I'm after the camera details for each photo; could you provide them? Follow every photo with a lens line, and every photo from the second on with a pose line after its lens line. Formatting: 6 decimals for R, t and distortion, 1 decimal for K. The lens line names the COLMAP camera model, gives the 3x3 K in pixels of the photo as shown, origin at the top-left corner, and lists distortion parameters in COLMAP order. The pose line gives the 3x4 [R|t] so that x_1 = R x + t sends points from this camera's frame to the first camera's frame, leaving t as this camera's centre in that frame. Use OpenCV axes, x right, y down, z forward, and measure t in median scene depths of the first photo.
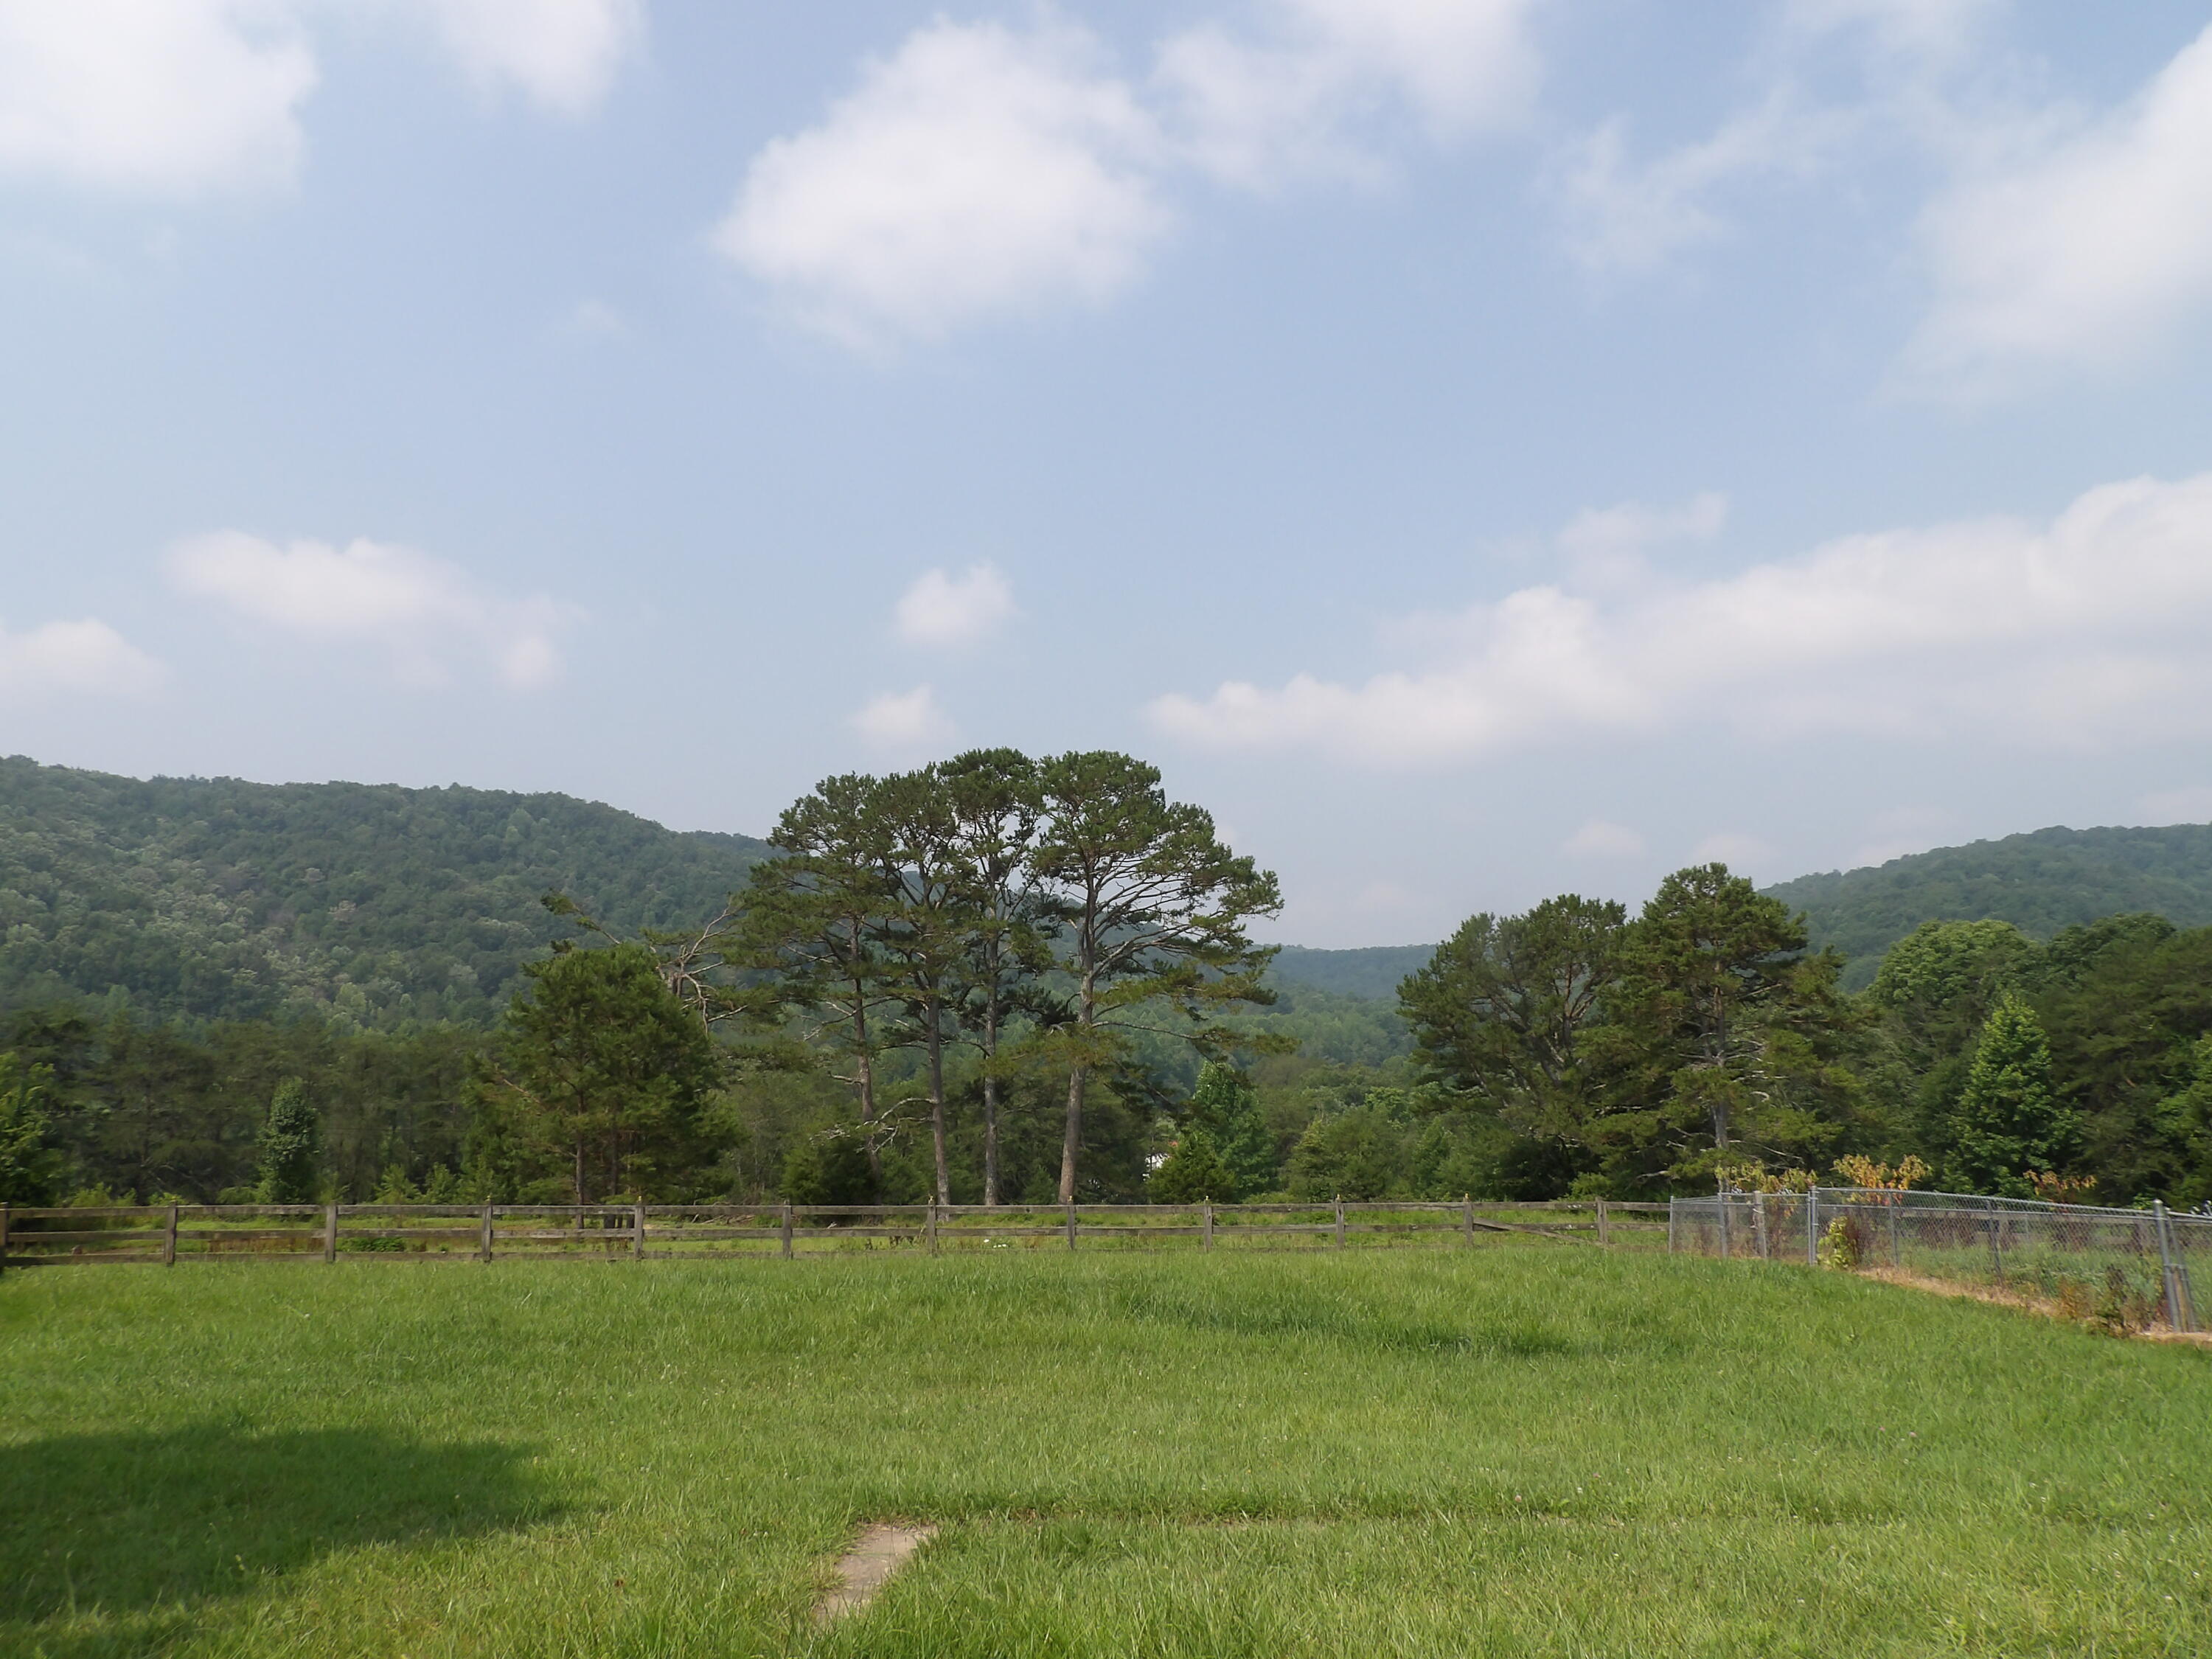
lens RADIAL K [[1581.0, 0, 1096.8], [0, 1581.0, 842.4], [0, 0, 1]] dist [-0.043389, 0.045638]
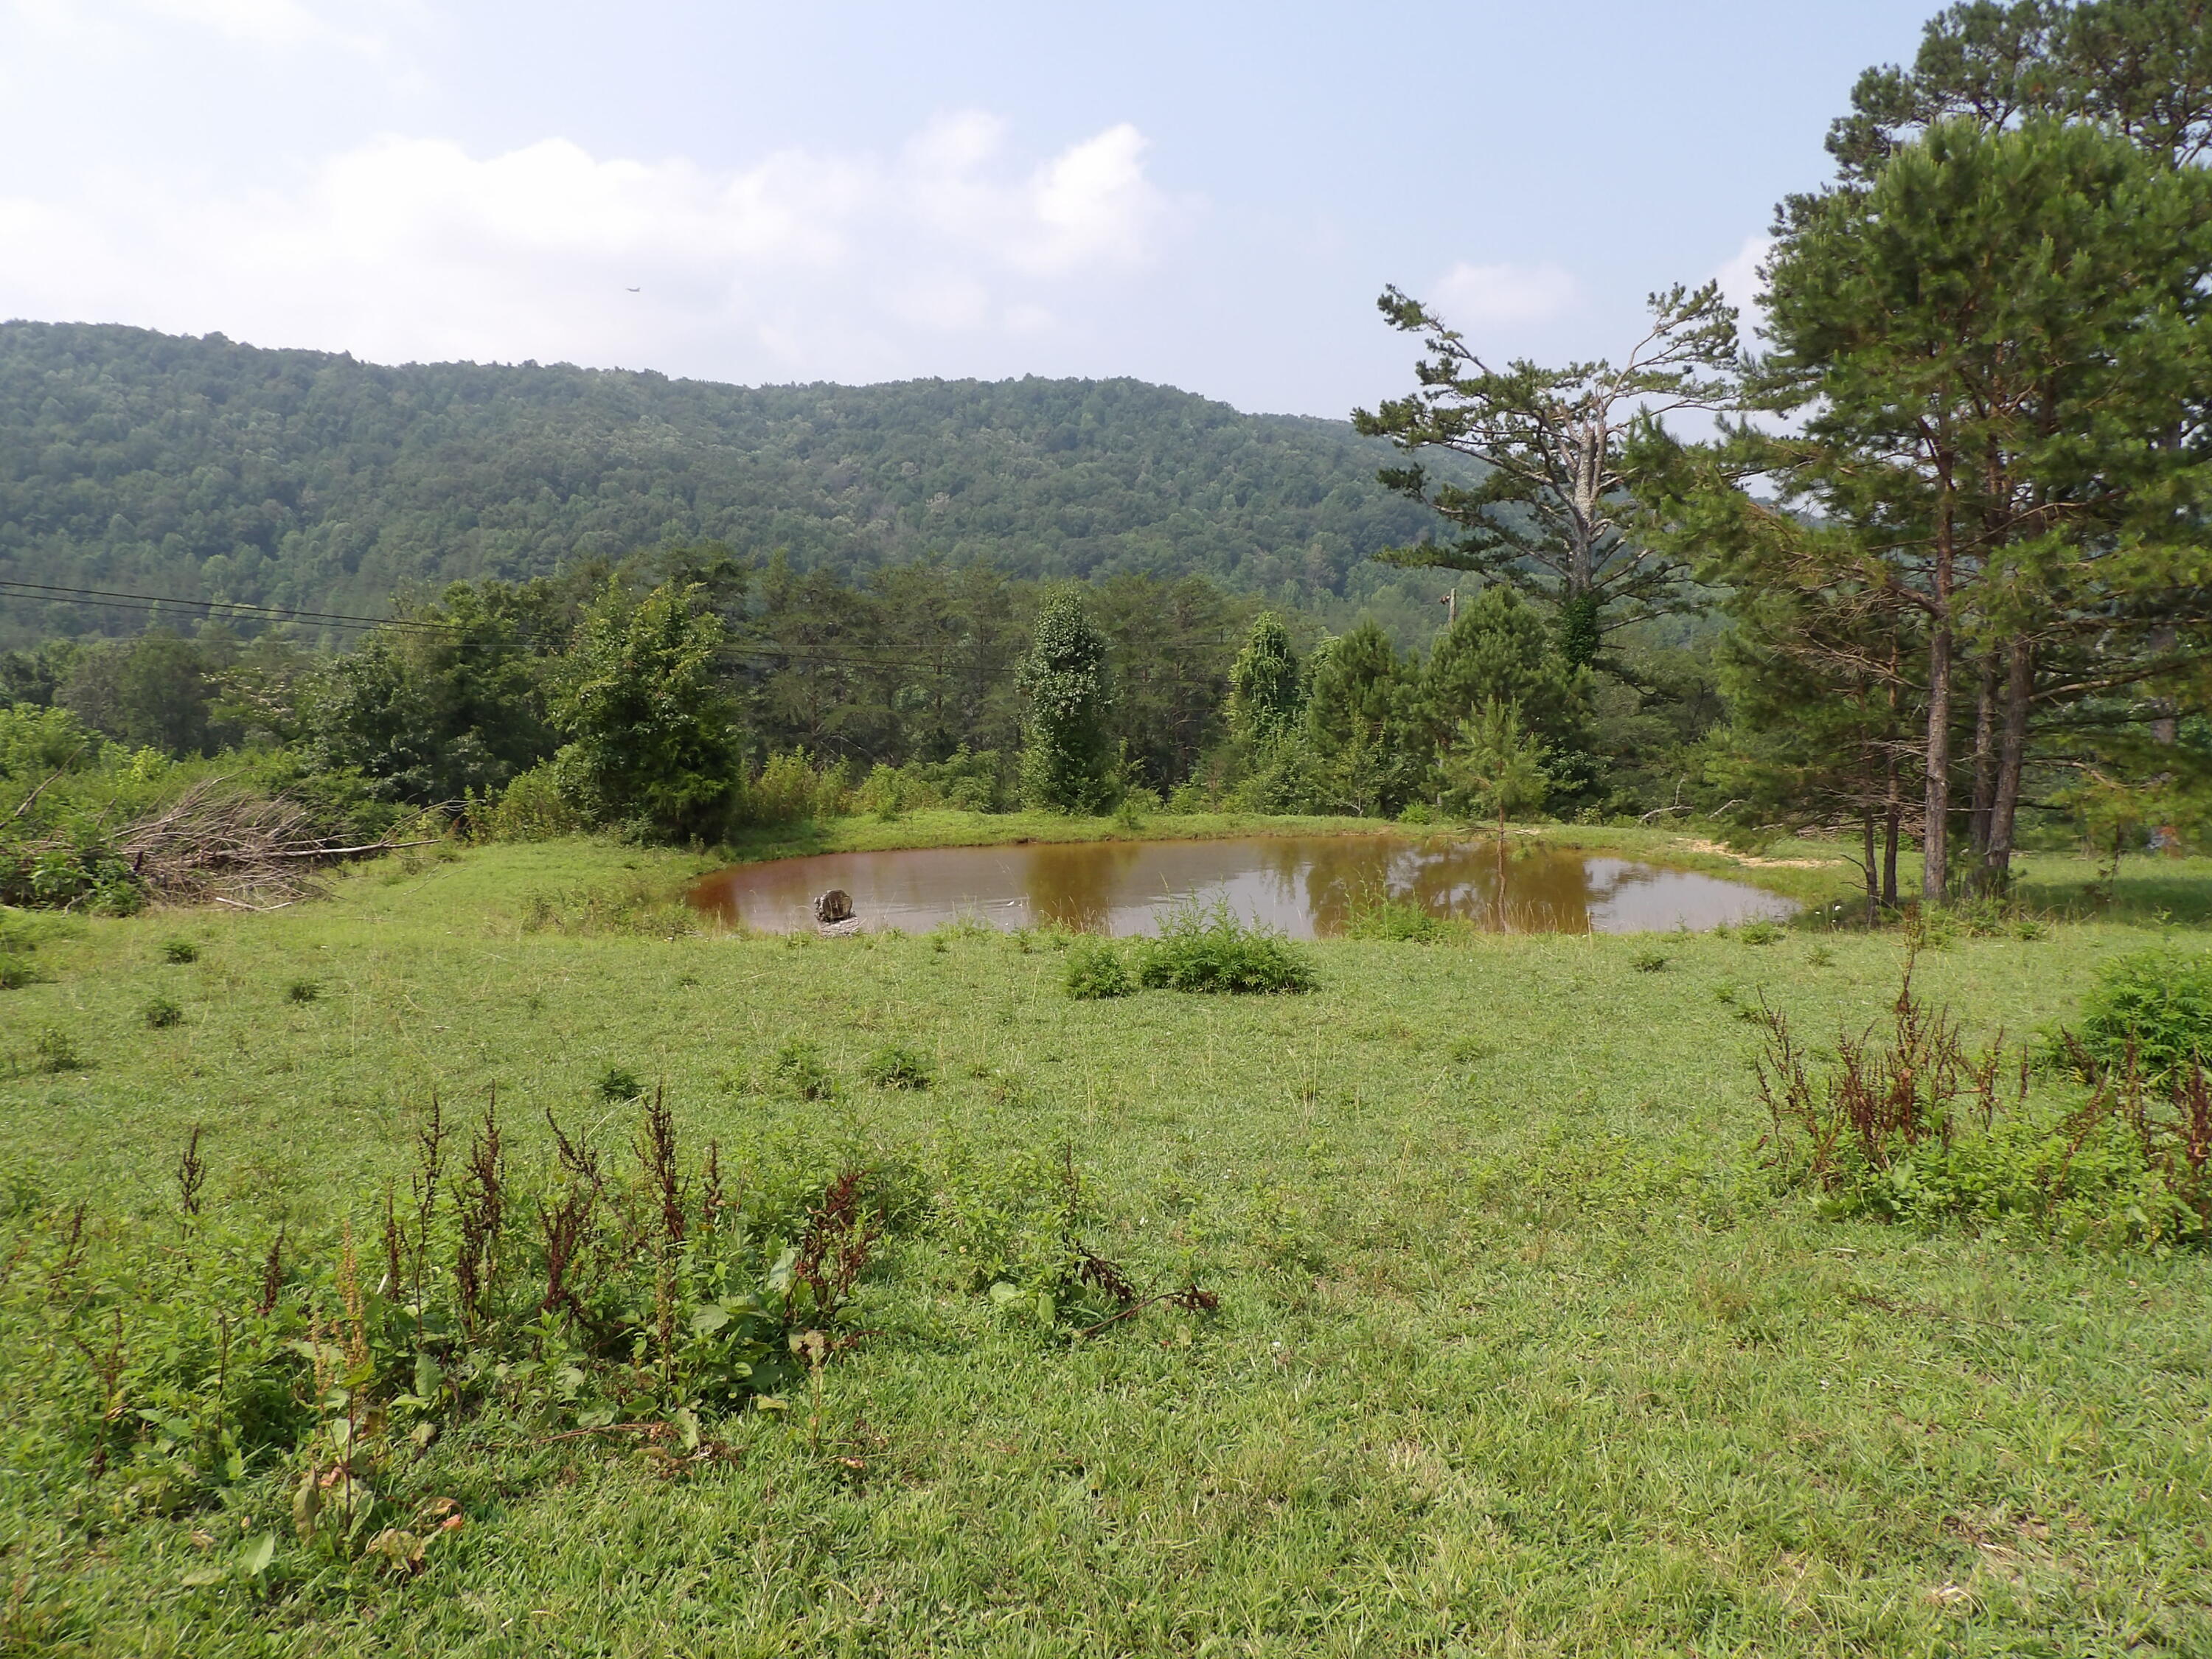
lens RADIAL K [[1581.0, 0, 1099.6], [0, 1581.0, 829.7], [0, 0, 1]] dist [-0.043389, 0.045638]
pose [[0.942500, 0.037613, -0.332084, -0.273619], [0.044913, 0.970378, 0.237380, 0.092796], [0.331176, -0.238646, 0.912891, 0.399896]]
